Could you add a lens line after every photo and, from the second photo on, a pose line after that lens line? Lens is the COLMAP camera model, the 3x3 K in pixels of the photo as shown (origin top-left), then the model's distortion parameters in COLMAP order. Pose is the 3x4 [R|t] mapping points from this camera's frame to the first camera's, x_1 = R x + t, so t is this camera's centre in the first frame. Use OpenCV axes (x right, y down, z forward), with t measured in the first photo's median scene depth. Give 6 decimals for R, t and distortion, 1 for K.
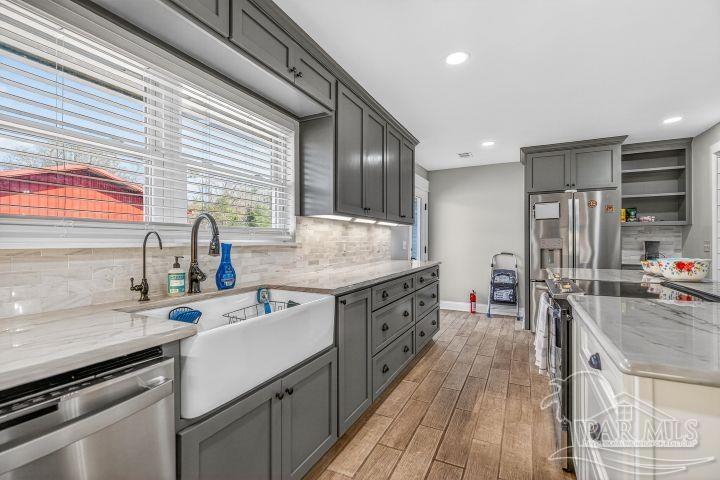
lens RADIAL K [[328.6, 0, 364.1], [0, 328.6, 242.4], [0, 0, 1]] dist [0.000497, -0.001032]
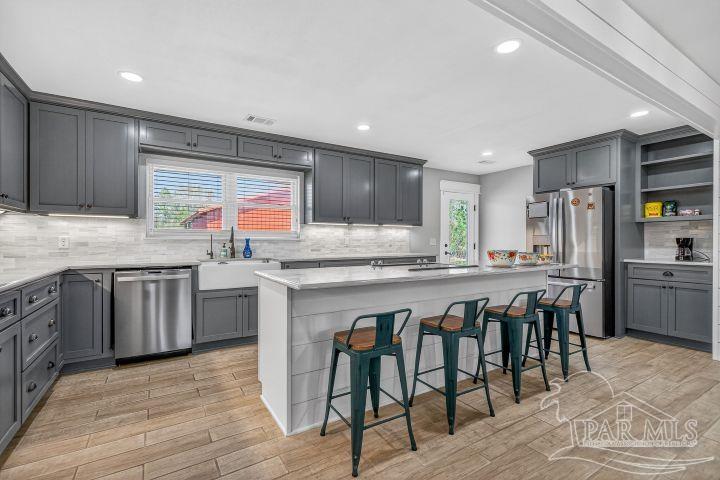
lens RADIAL K [[328.6, 0, 360.2], [0, 328.6, 241.4], [0, 0, 1]] dist [0.000497, -0.001032]
pose [[0.844615, 0.003617, -0.535361, 0.962014], [-0.003740, 0.999993, 0.000856, 0.012539], [0.535361, 0.001280, 0.844623, -0.340861]]
